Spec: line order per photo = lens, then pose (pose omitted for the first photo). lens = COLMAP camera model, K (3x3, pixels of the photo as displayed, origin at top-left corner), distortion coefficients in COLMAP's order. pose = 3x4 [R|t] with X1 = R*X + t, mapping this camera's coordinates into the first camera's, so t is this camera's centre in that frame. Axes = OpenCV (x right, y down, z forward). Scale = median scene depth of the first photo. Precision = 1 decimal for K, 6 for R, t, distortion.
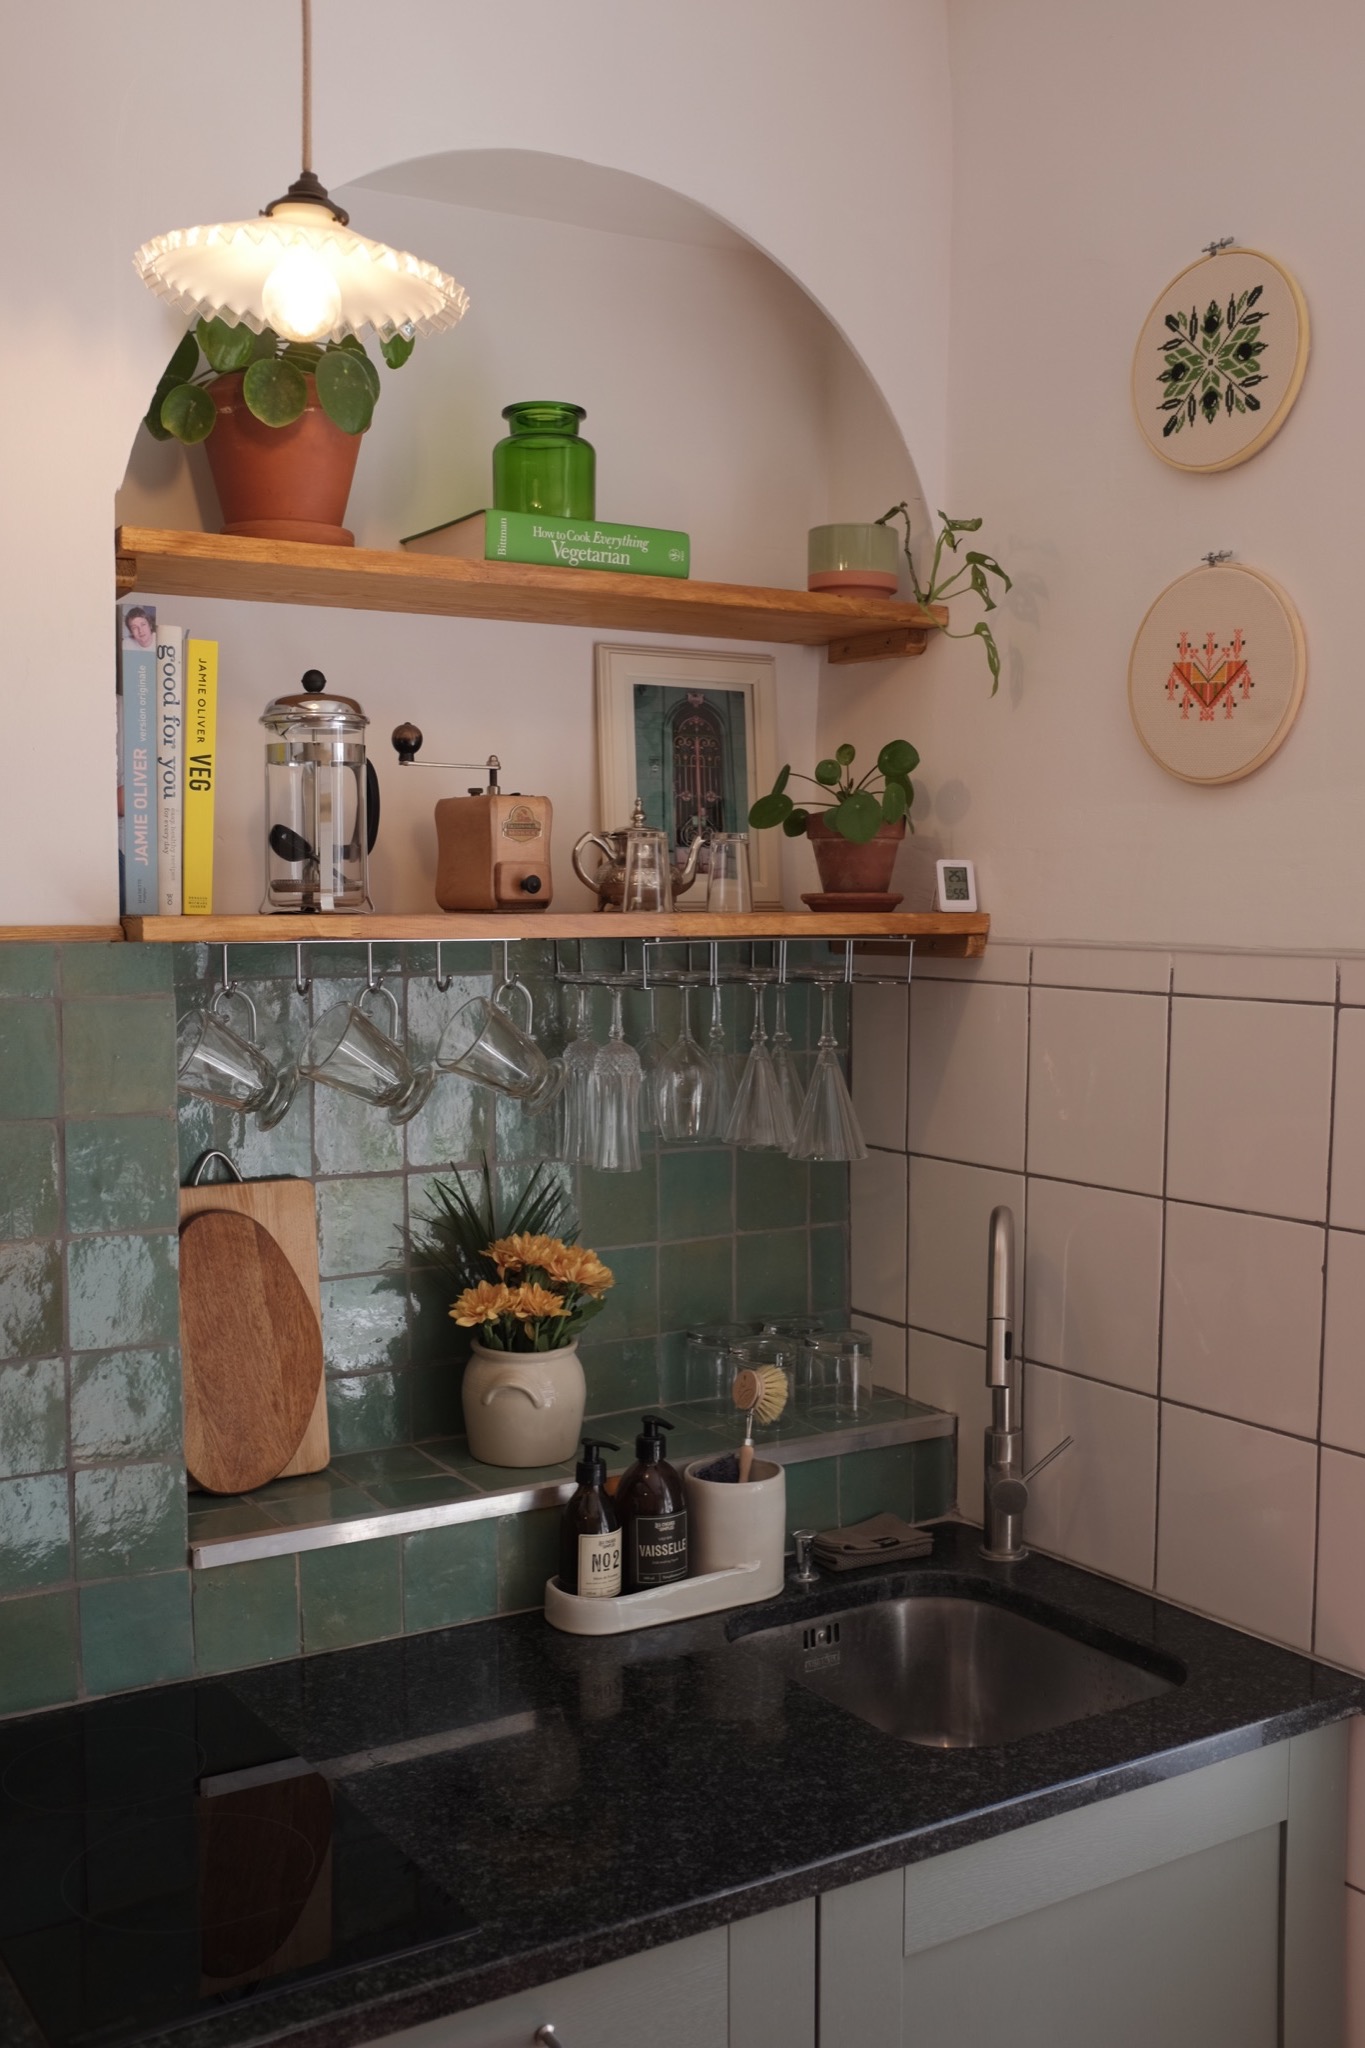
lens RADIAL K [[2099.7, 0, 682.5], [0, 2099.7, 1024.0], [0, 0, 1]] dist [-0.141328, 0.250742]
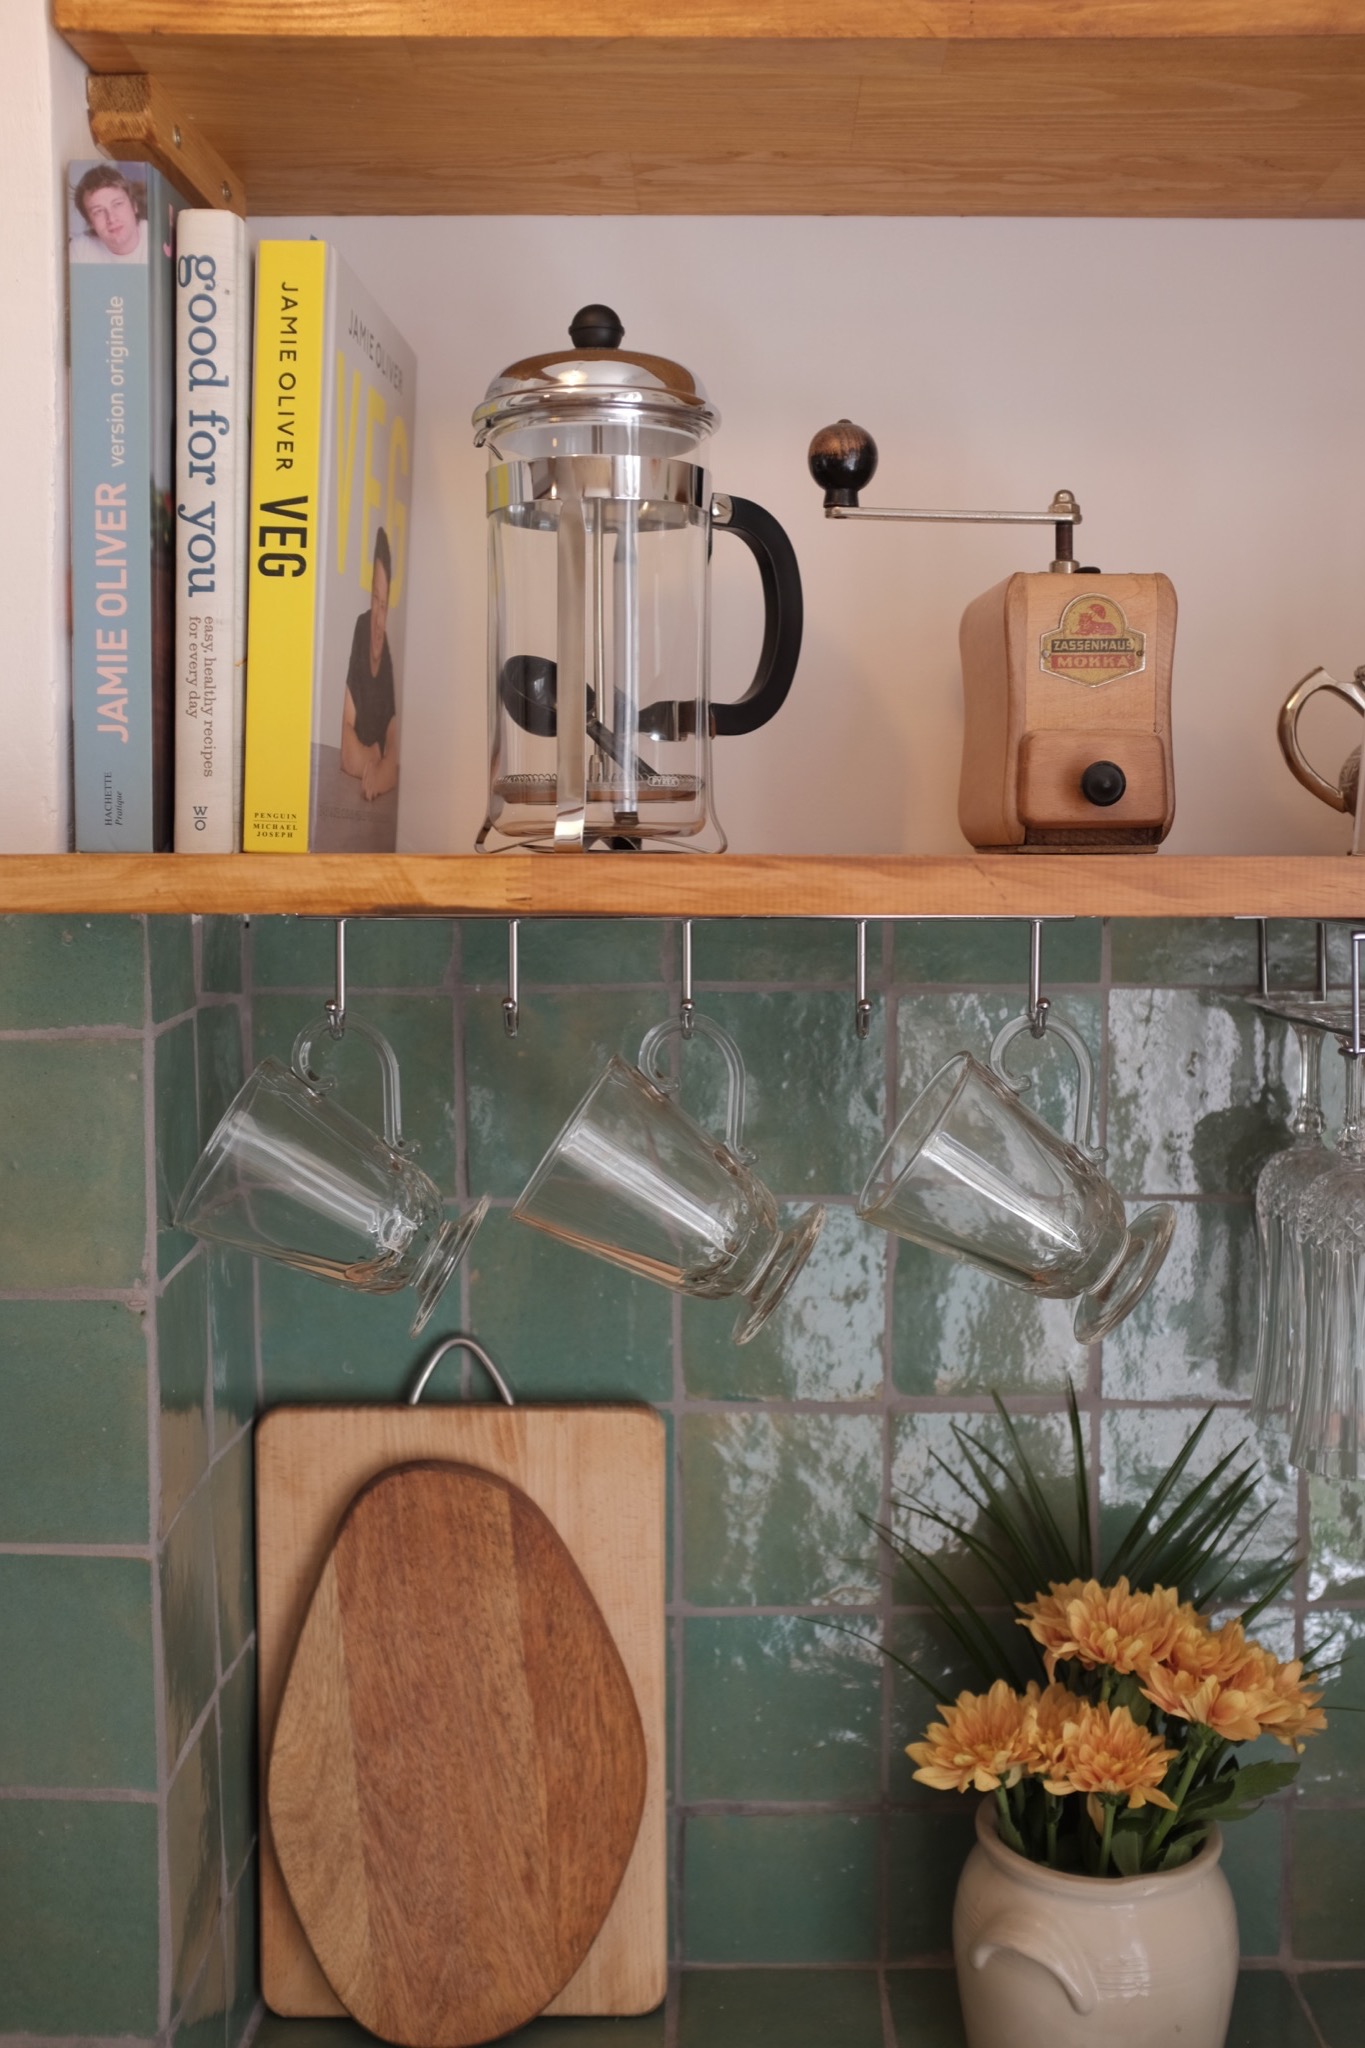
lens RADIAL K [[2099.7, 0, 682.5], [0, 2099.7, 1024.0], [0, 0, 1]] dist [-0.141328, 0.250742]
pose [[0.844704, 0.045075, -0.533332, 0.079709], [-0.032890, 0.998936, 0.032334, -0.030574], [0.534222, -0.009772, 0.845288, 0.618719]]
